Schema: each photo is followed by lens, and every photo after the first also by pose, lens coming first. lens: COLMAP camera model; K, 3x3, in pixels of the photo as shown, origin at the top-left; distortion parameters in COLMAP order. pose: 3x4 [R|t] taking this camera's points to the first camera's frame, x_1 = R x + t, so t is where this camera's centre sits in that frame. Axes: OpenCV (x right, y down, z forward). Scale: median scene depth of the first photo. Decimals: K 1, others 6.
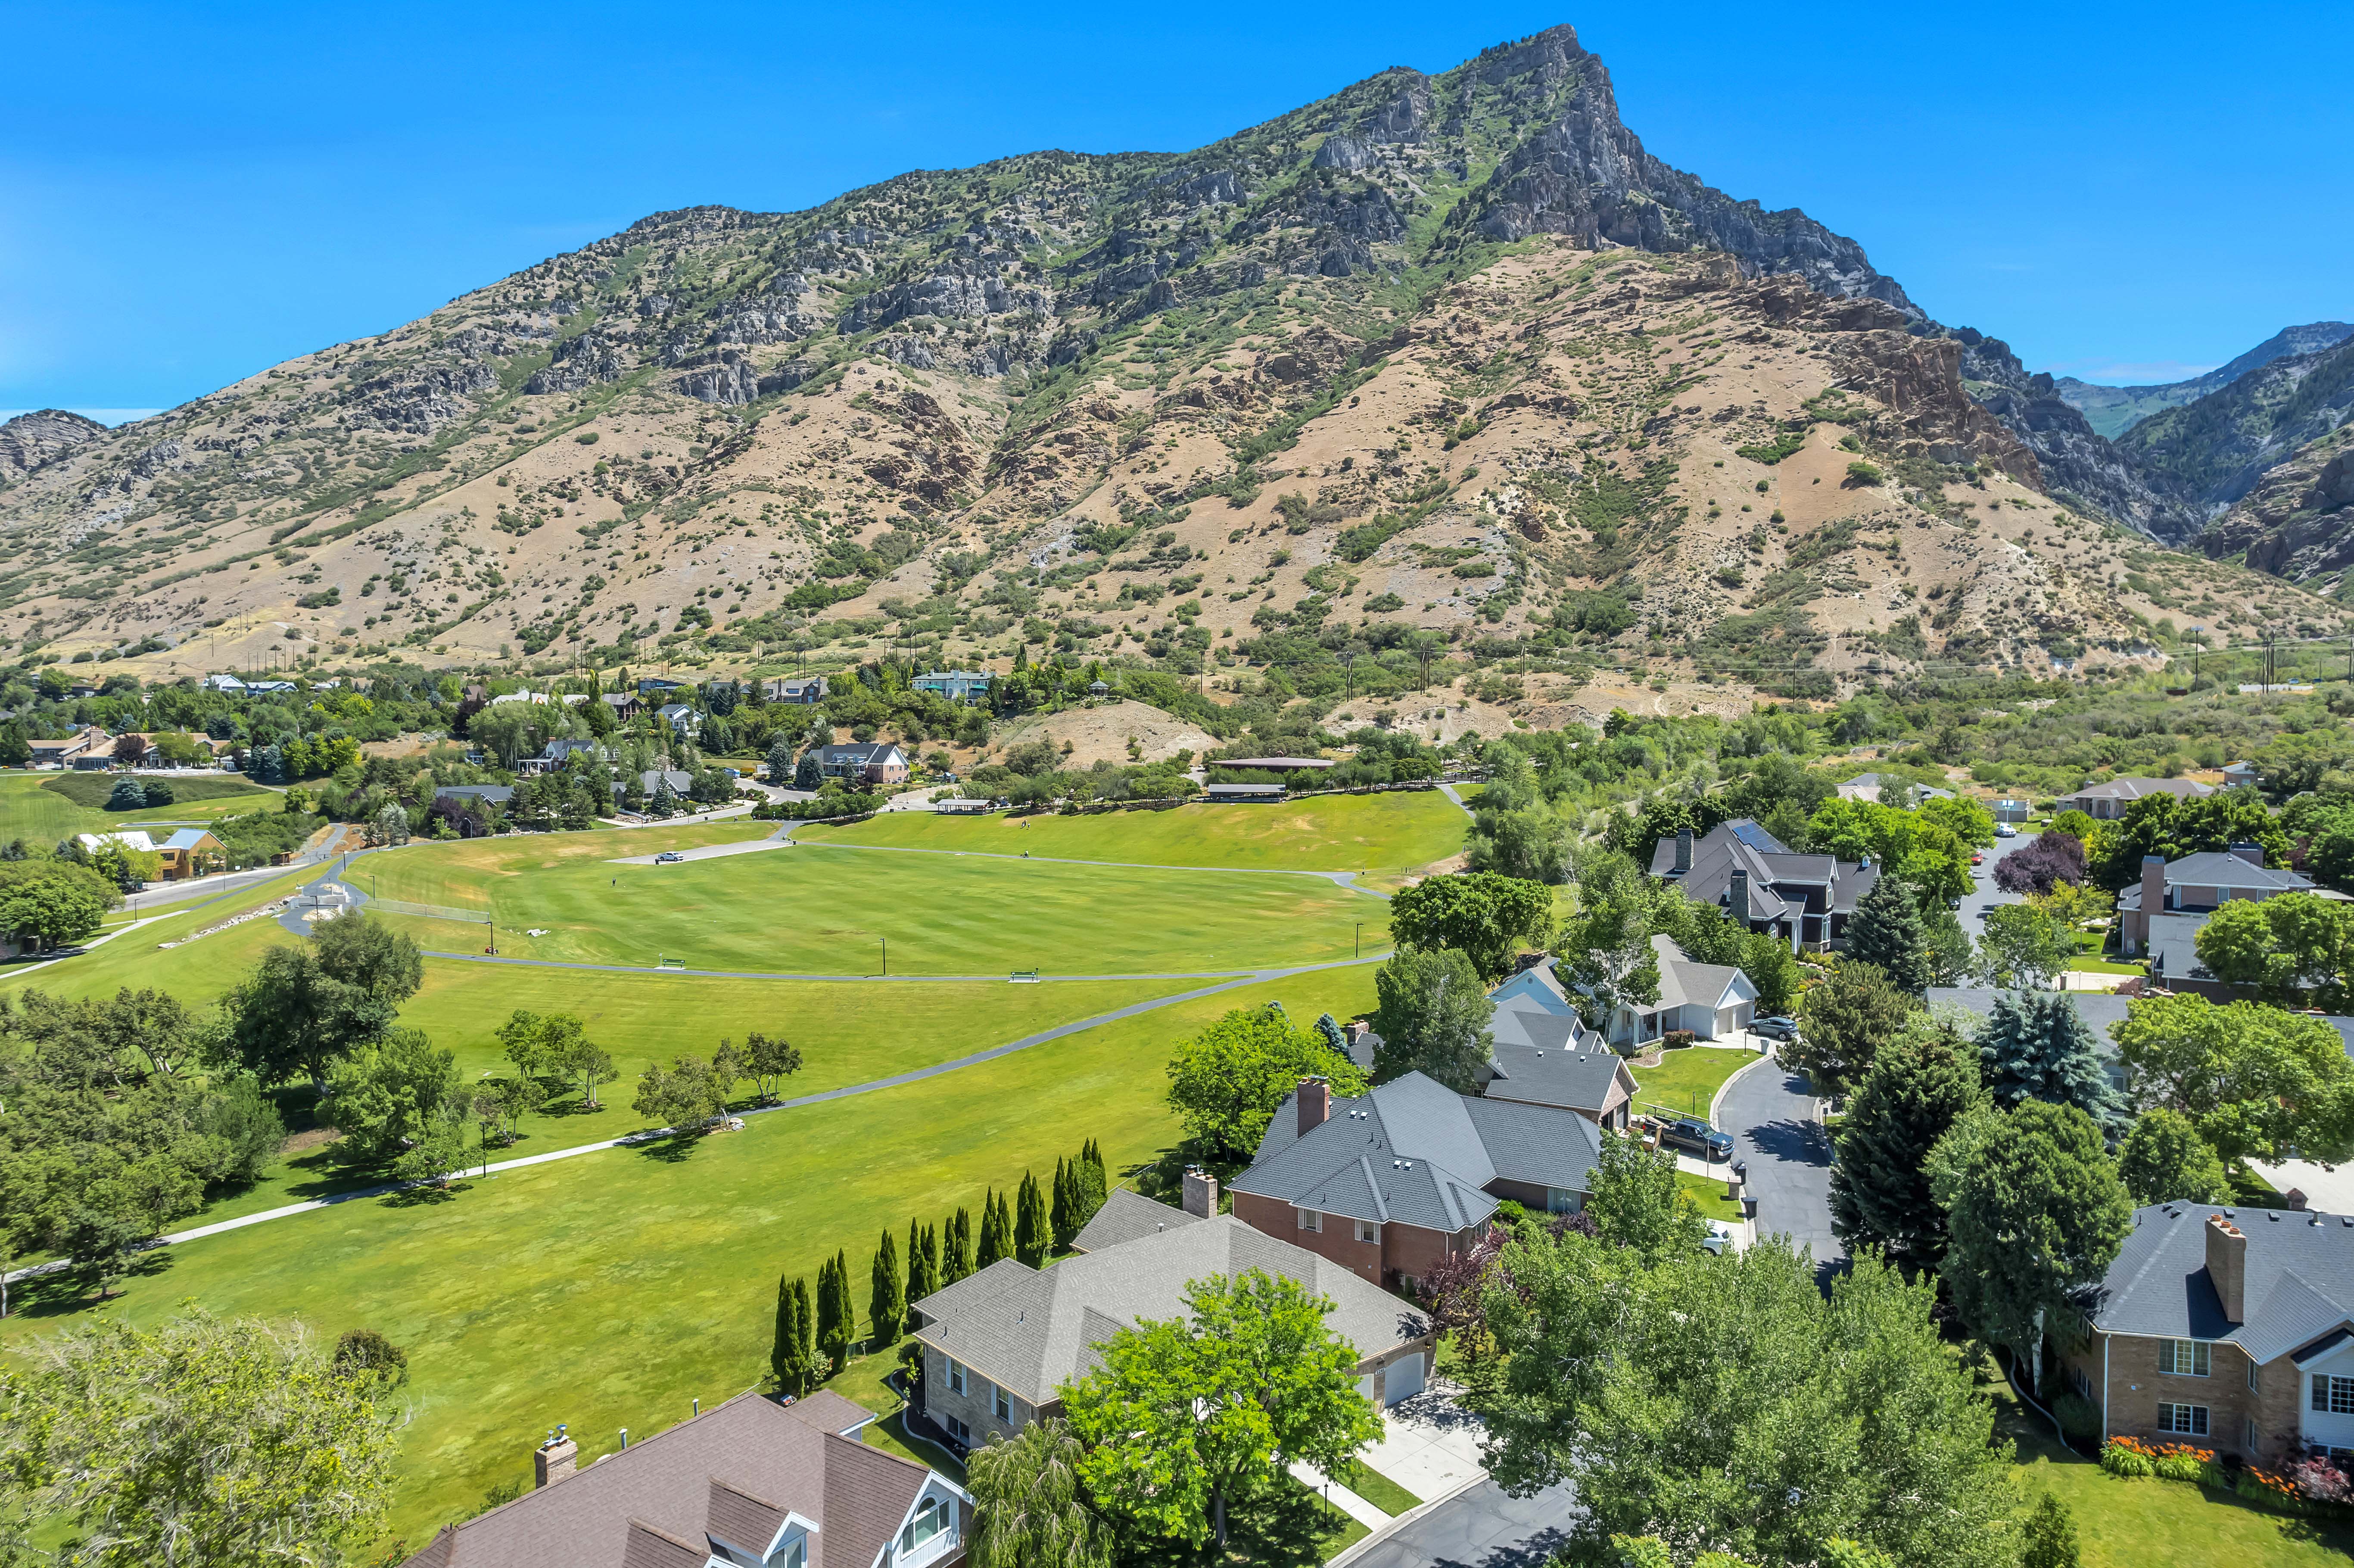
lens RADIAL K [[1496.4, 0, 1183.9], [0, 1496.4, 782.9], [0, 0, 1]] dist [-0.076768, 0.066656]
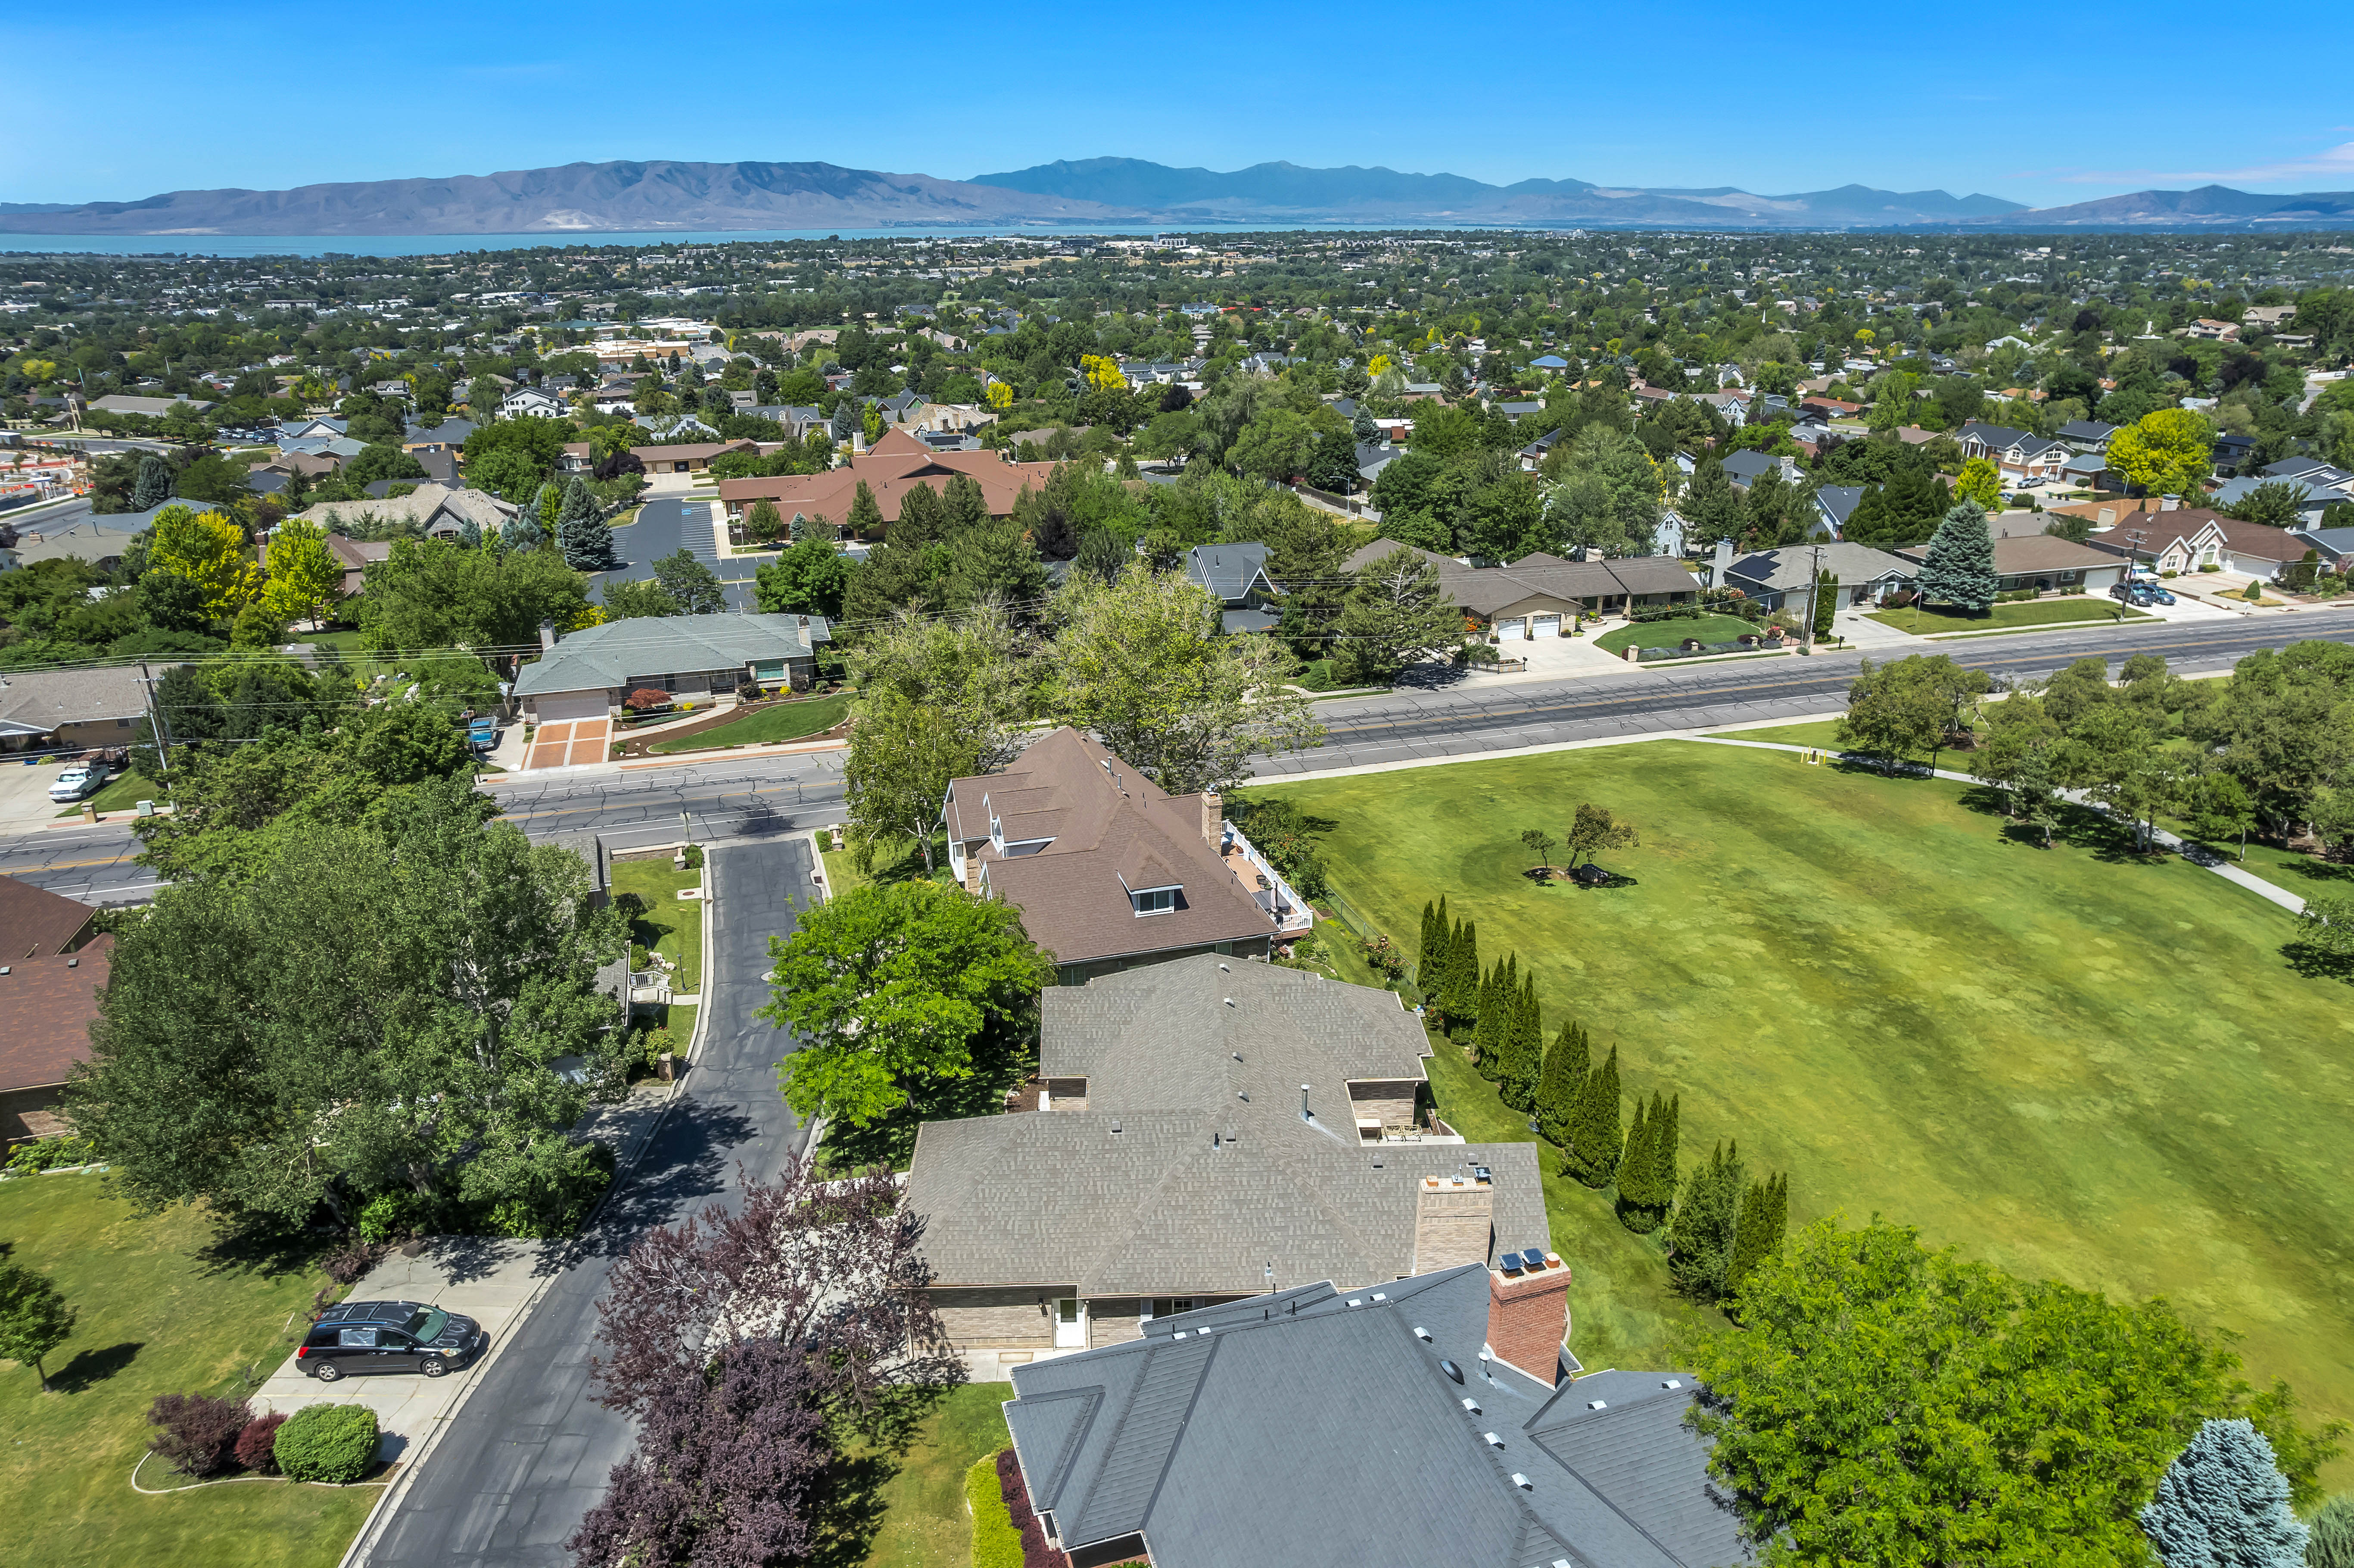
lens RADIAL K [[1496.4, 0, 1186.6], [0, 1496.4, 795.2], [0, 0, 1]] dist [-0.076768, 0.066656]
pose [[-0.631080, 0.281751, -0.722741, 0.048497], [-0.028378, 0.922697, 0.384480, -0.008422], [0.775198, 0.263148, -0.574300, 0.135352]]
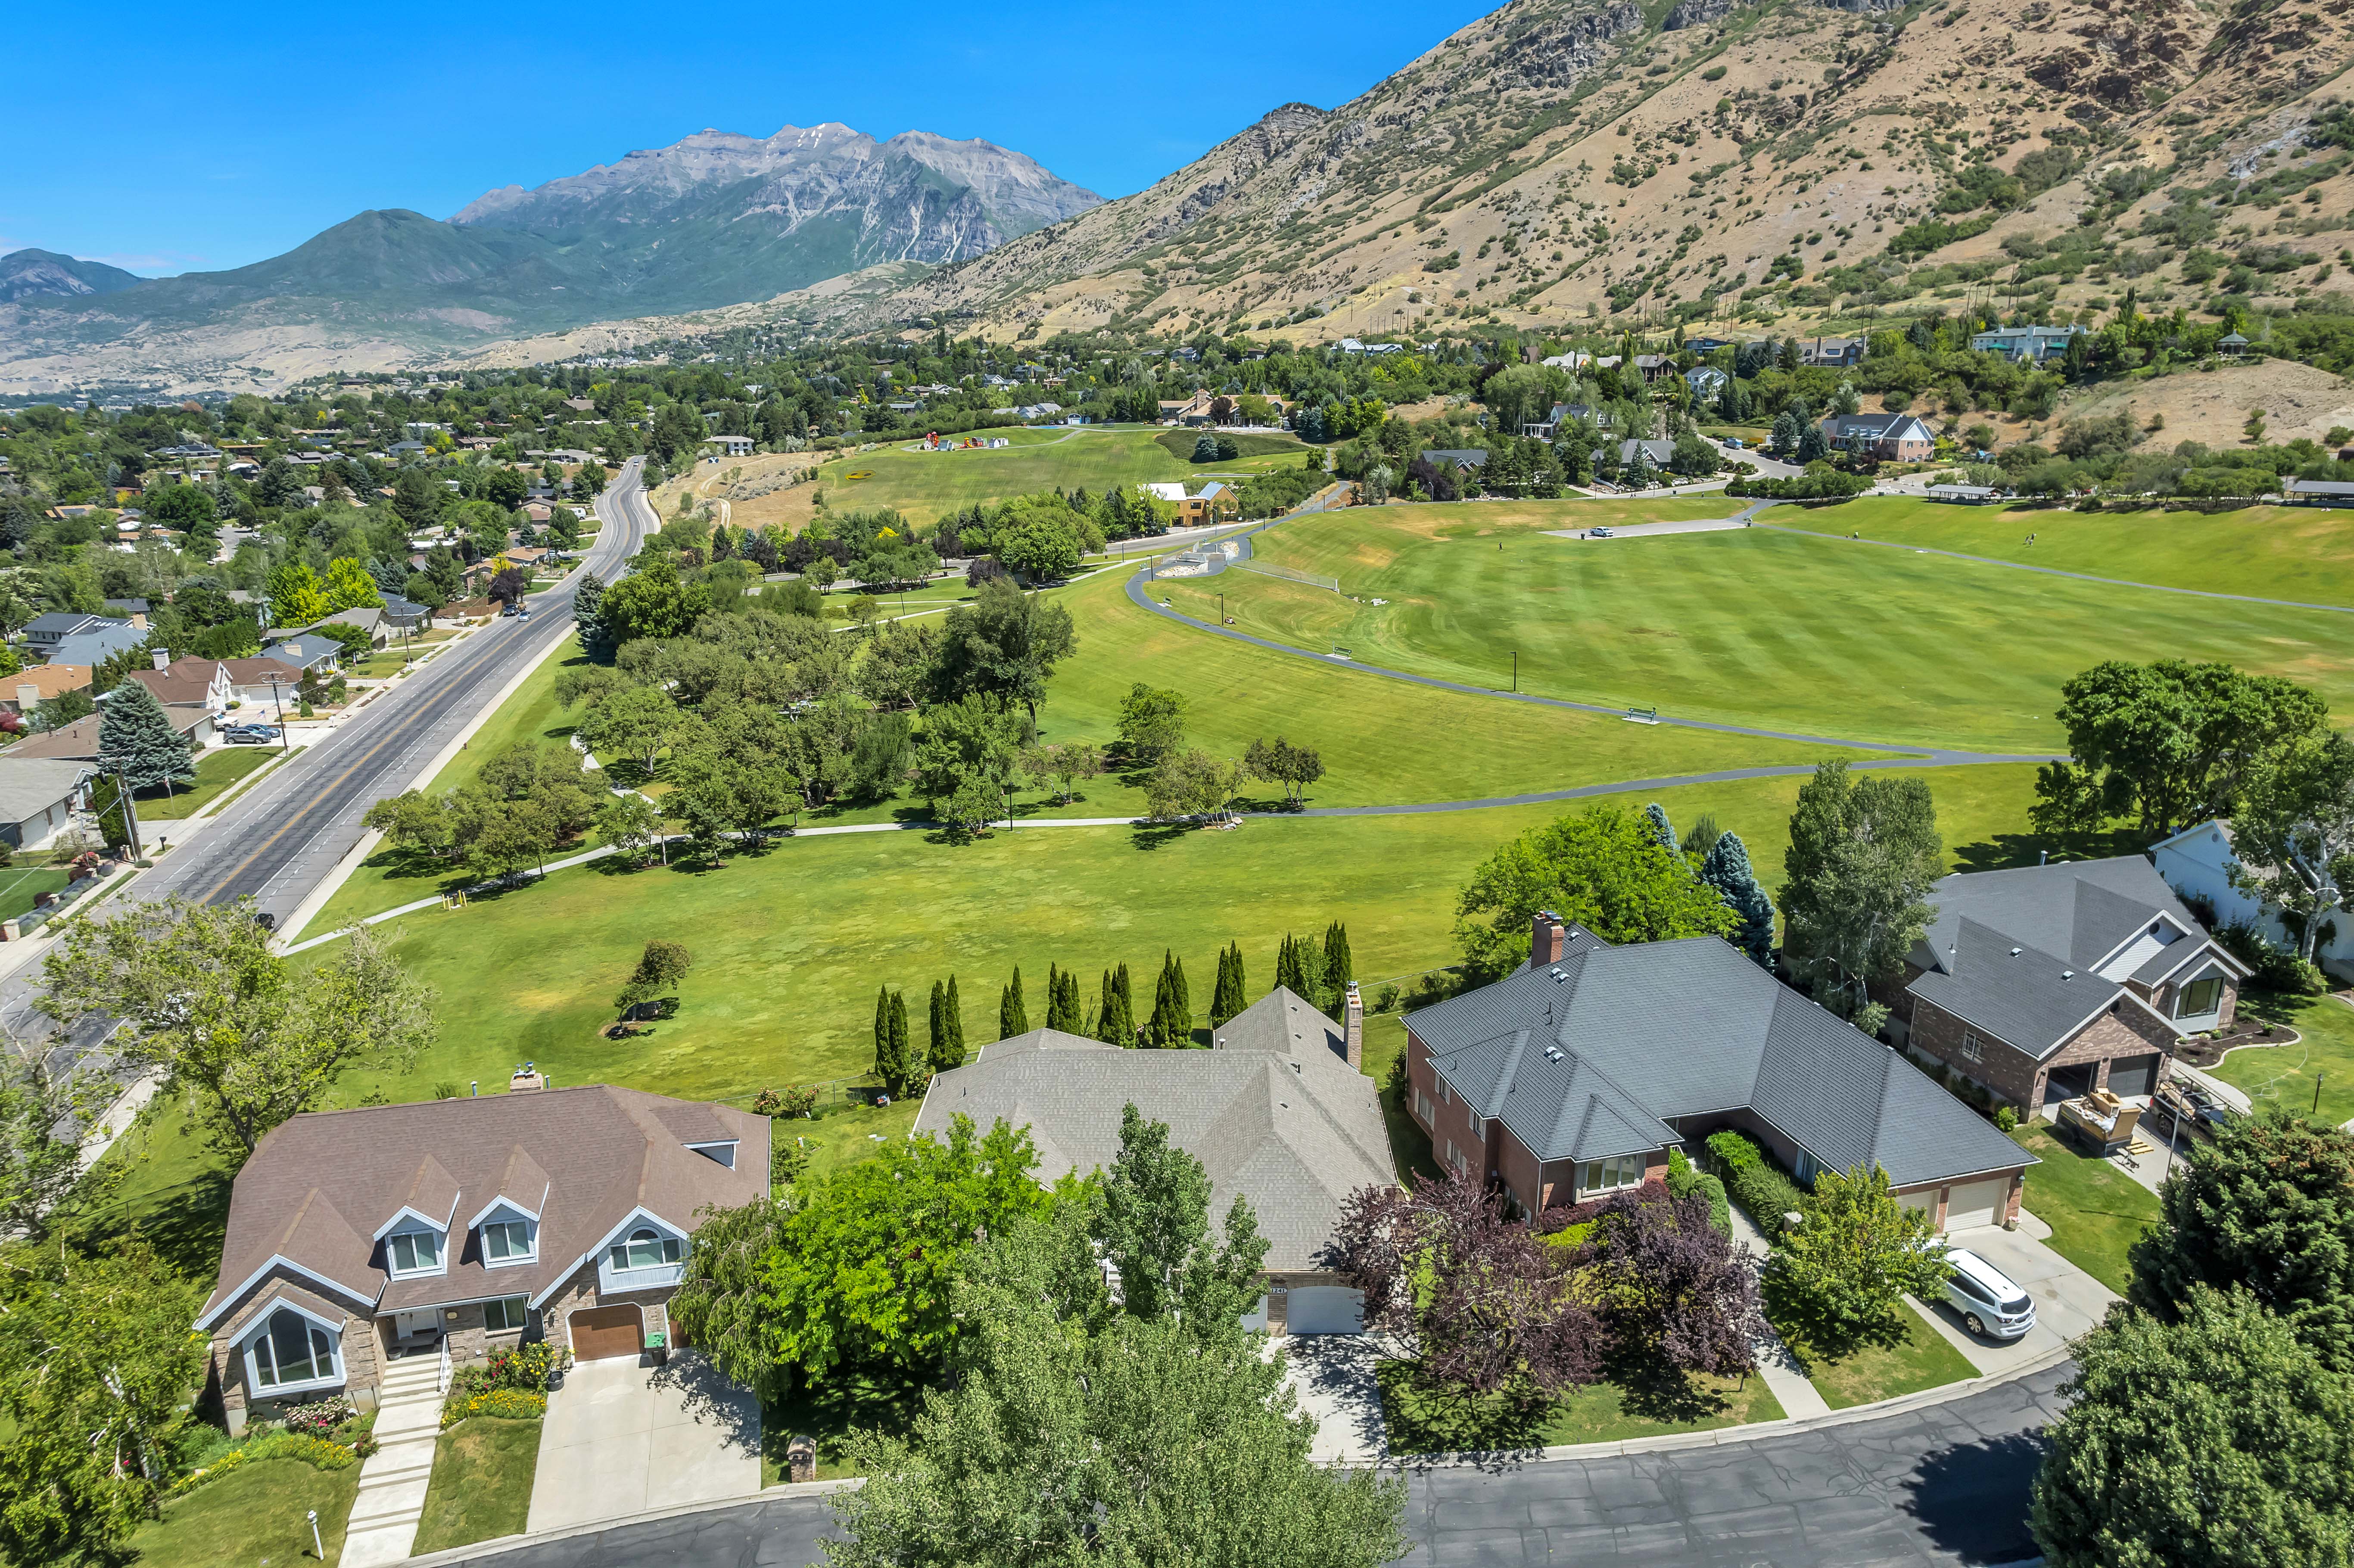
lens RADIAL K [[1496.4, 0, 1182.9], [0, 1496.4, 775.3], [0, 0, 1]] dist [-0.076768, 0.066656]
pose [[0.741607, 0.168622, -0.649296, 0.052538], [-0.021458, 0.973361, 0.228272, -0.005500], [0.670491, -0.155355, 0.725470, 0.038640]]
